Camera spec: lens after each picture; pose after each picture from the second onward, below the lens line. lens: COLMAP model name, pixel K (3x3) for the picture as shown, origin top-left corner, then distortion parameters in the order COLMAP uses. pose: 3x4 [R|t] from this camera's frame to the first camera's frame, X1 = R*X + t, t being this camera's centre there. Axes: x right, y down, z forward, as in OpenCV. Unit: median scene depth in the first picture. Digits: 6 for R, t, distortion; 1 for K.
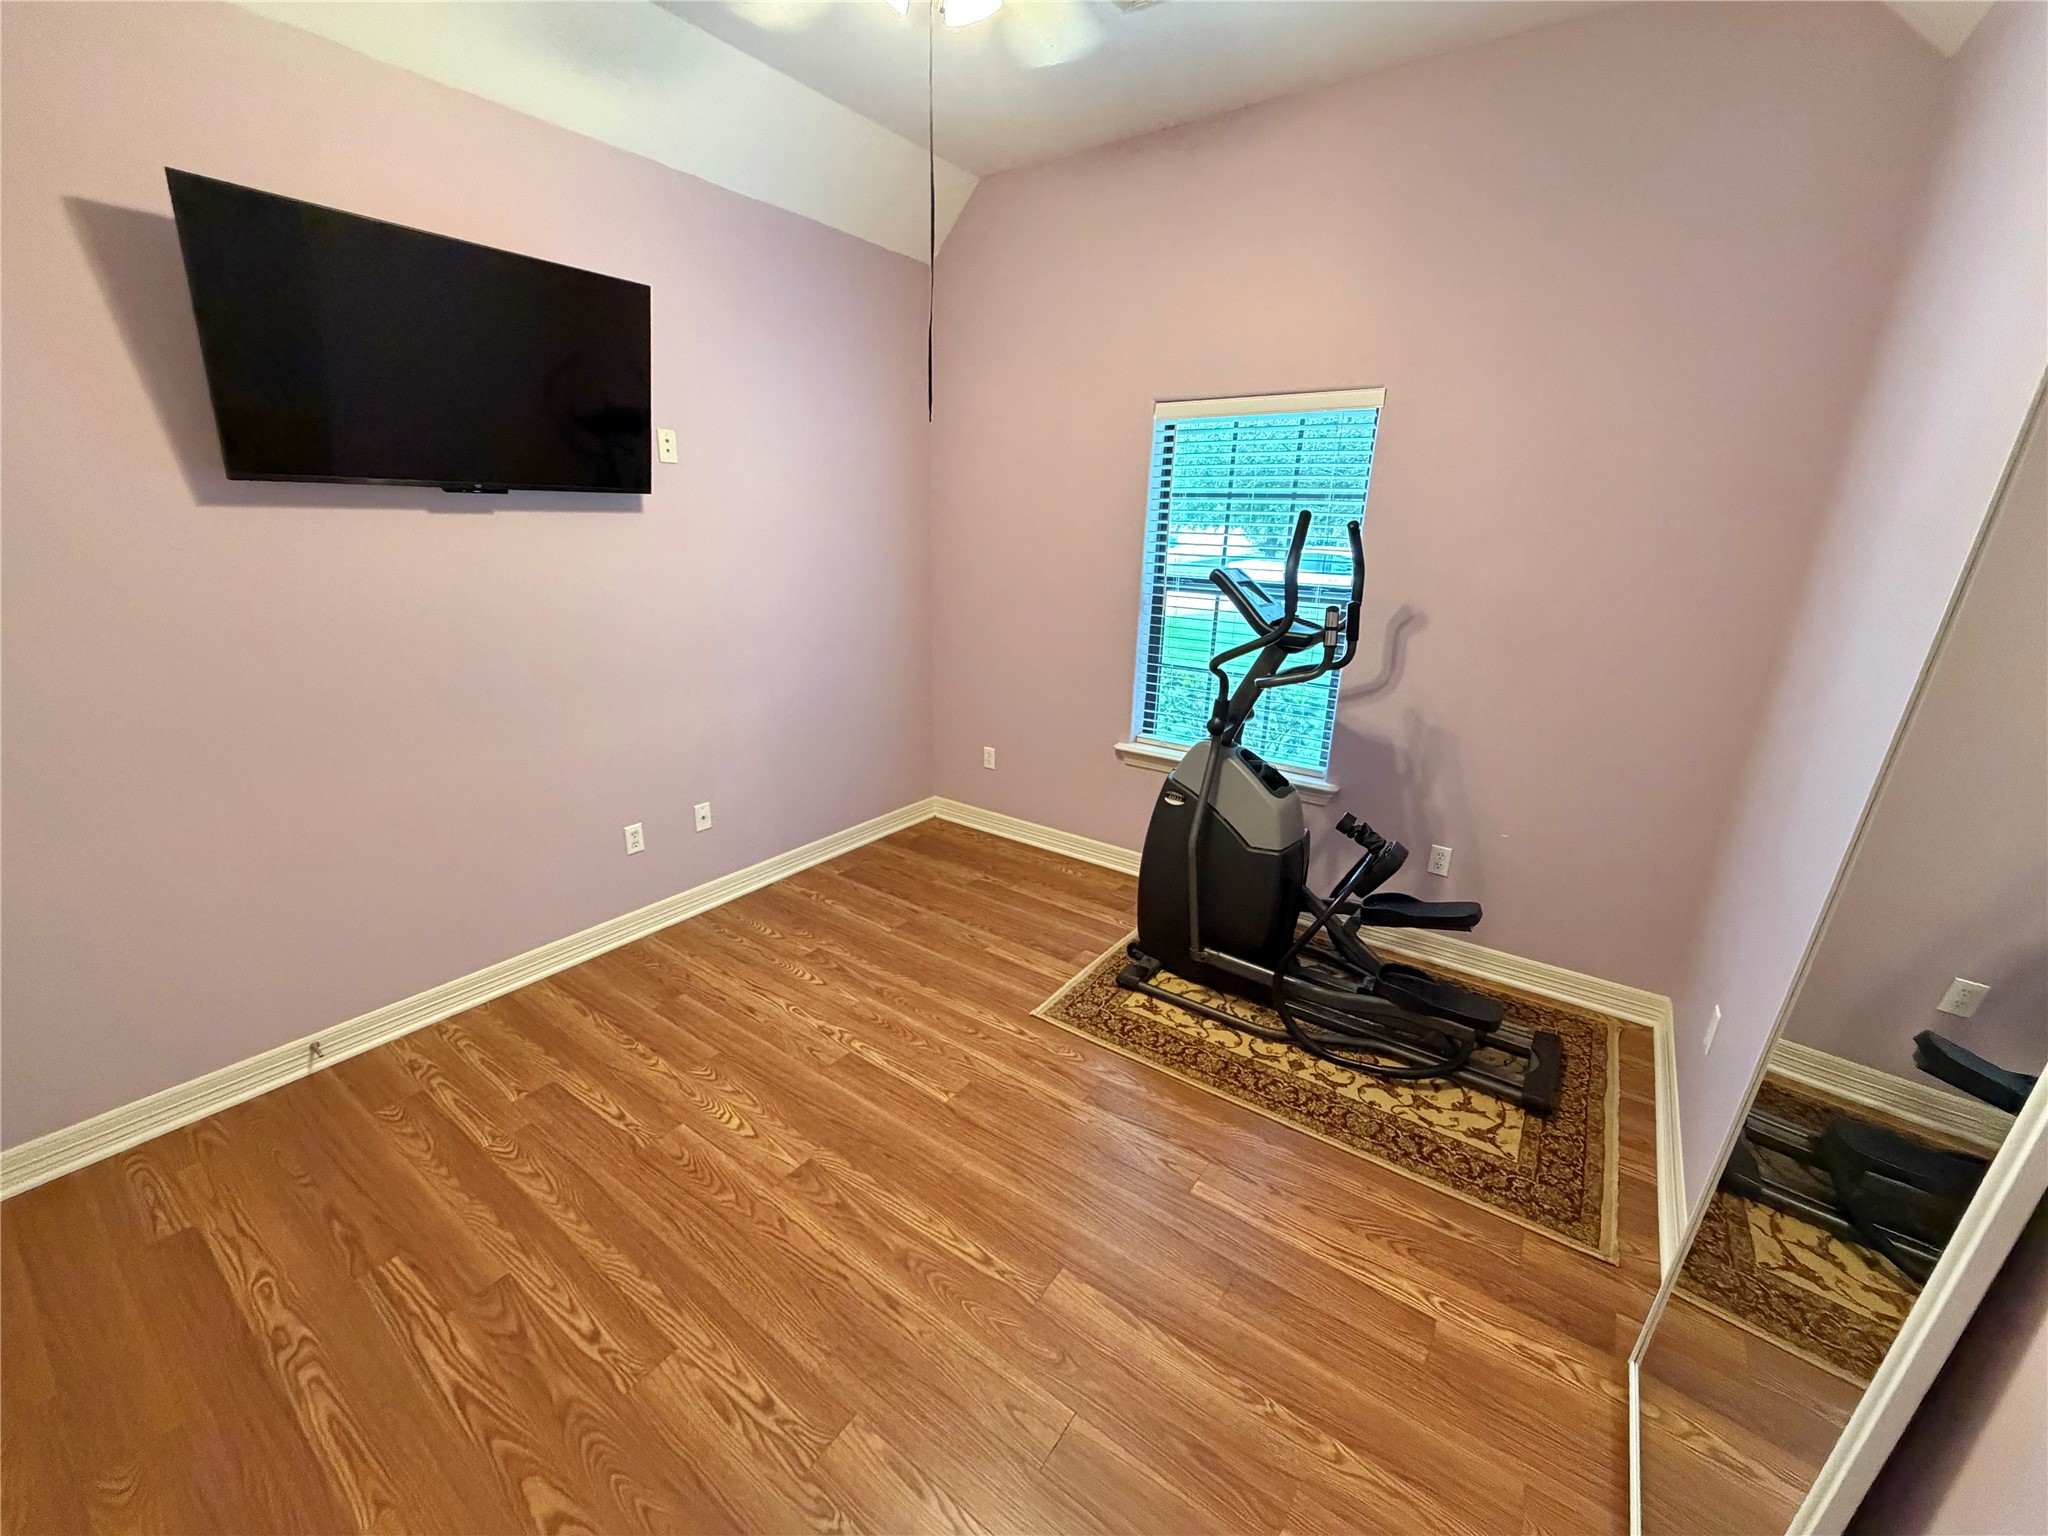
lens RADIAL K [[812.7, 0, 1016.0], [0, 812.7, 769.2], [0, 0, 1]] dist [-0.000575, 0.000071]
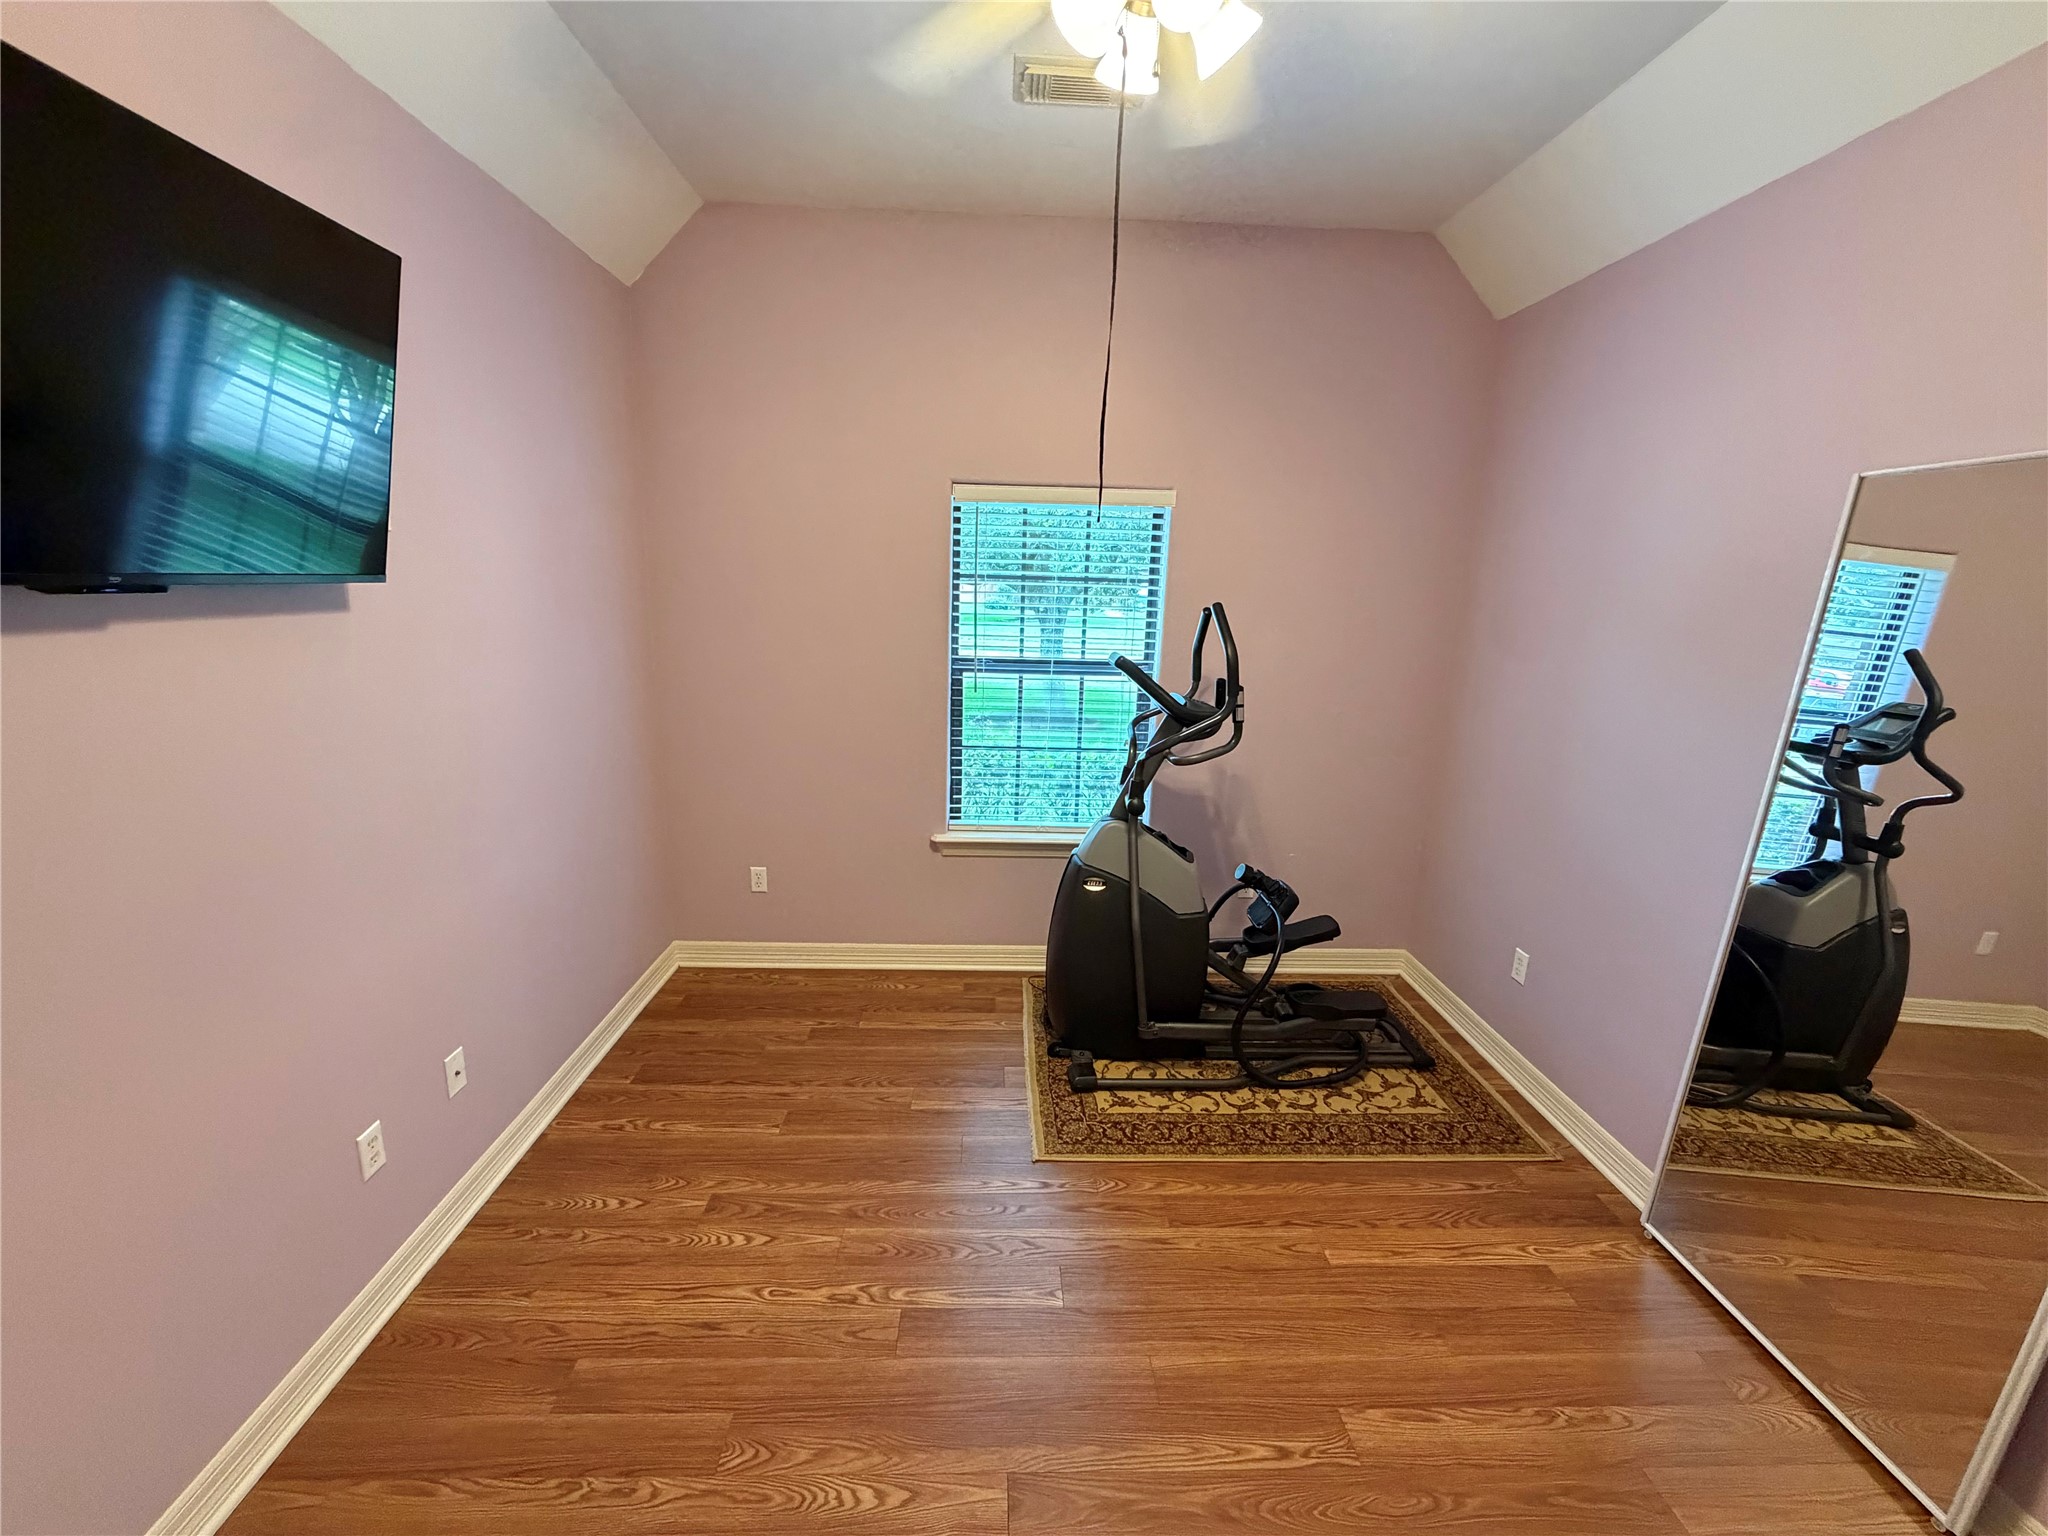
lens RADIAL K [[812.7, 0, 1016.0], [0, 812.7, 769.2], [0, 0, 1]] dist [-0.000575, 0.000071]
pose [[0.795831, -0.136961, 0.589826, -0.439227], [0.172392, 0.985021, -0.003874, -0.112880], [-0.580460, 0.104765, 0.807521, 0.238821]]
